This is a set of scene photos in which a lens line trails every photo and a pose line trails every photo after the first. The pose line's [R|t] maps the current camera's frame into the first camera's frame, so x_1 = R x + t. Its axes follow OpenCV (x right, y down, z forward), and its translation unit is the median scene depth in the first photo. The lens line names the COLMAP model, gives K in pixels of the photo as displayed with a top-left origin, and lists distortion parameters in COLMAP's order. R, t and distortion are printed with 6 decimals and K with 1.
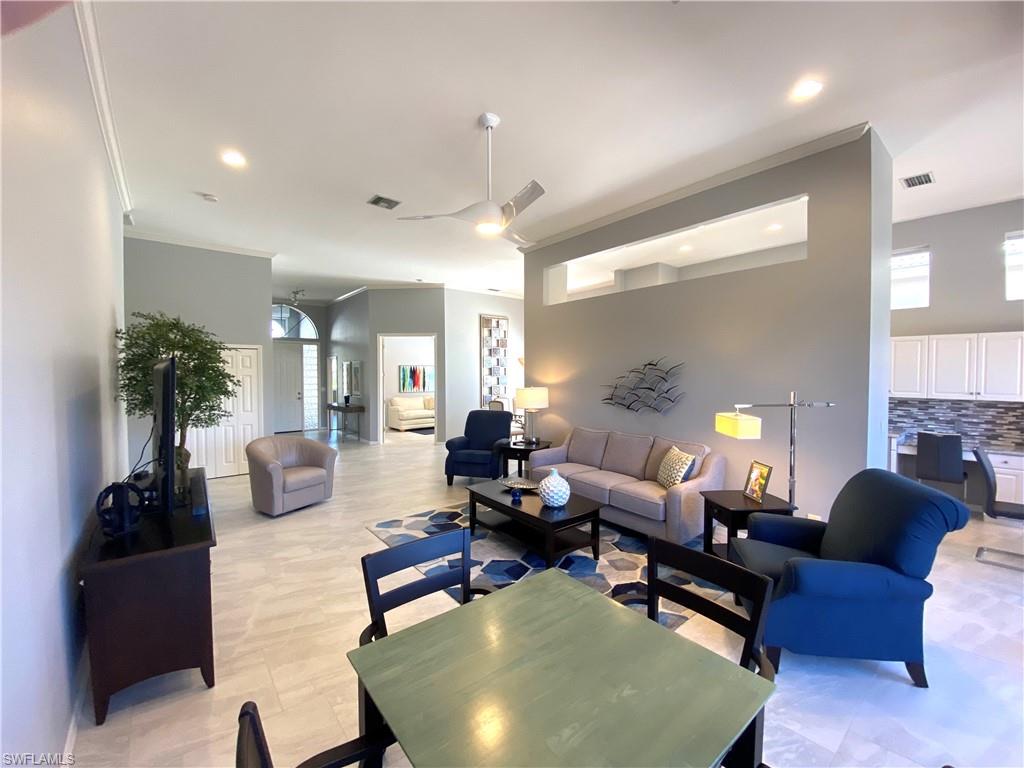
lens RADIAL K [[412.5, 0, 513.5], [0, 412.5, 379.2], [0, 0, 1]] dist [0.040845, -0.026777]
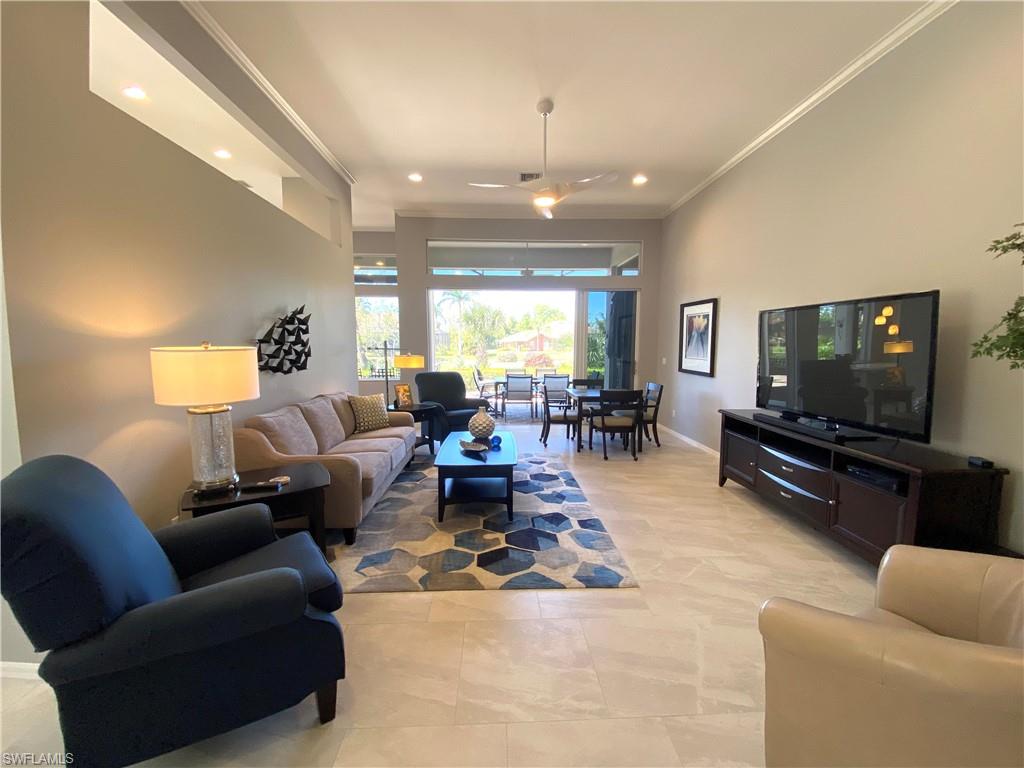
lens RADIAL K [[415.9, 0, 508.5], [0, 415.9, 383.1], [0, 0, 1]] dist [0.016468, -0.017739]
pose [[-0.799063, -0.056677, 0.598570, -0.516417], [0.010092, 0.994143, 0.107605, 0.020334], [-0.601163, 0.092024, -0.793810, 1.471226]]
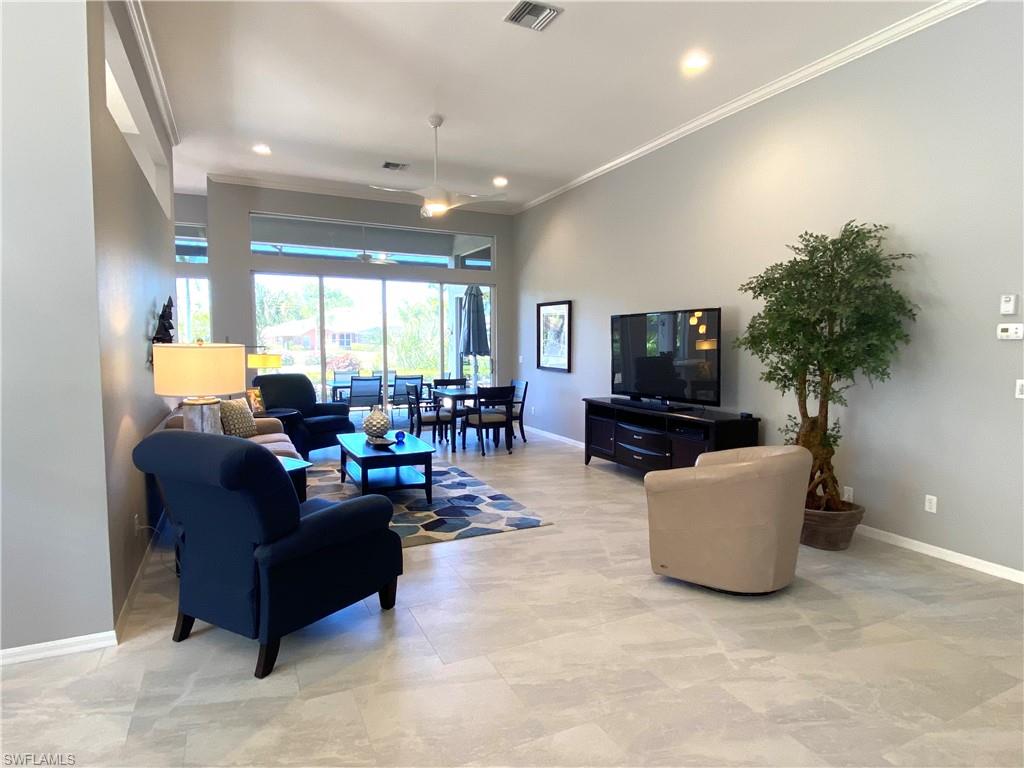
lens RADIAL K [[567.7, 0, 509.7], [0, 567.7, 382.6], [0, 0, 1]] dist [0.084701, -0.080819]
pose [[-0.972685, -0.017553, 0.231463, -0.493302], [0.003096, 0.996067, 0.088548, 0.011641], [-0.232107, 0.086846, -0.968805, 1.916043]]
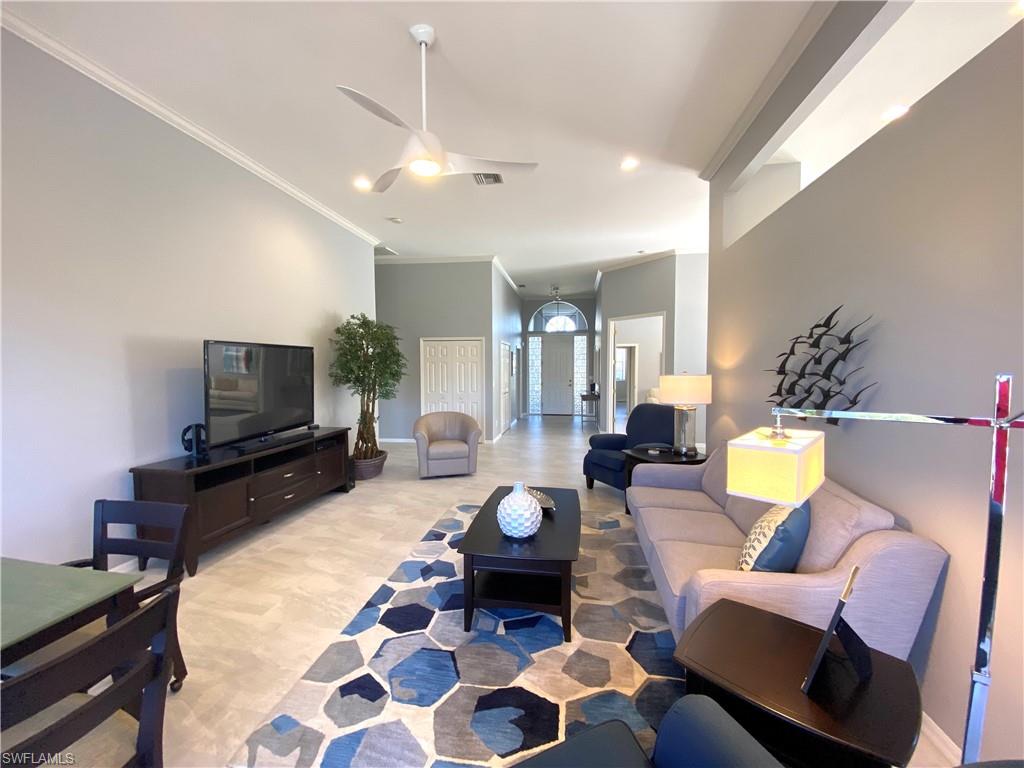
lens RADIAL K [[415.9, 0, 508.5], [0, 415.9, 383.1], [0, 0, 1]] dist [0.016468, -0.017739]
pose [[0.670512, 0.027773, -0.741378, 0.471156], [-0.007901, 0.999510, 0.030298, 0.021346], [0.741856, -0.014458, 0.670403, 0.406180]]
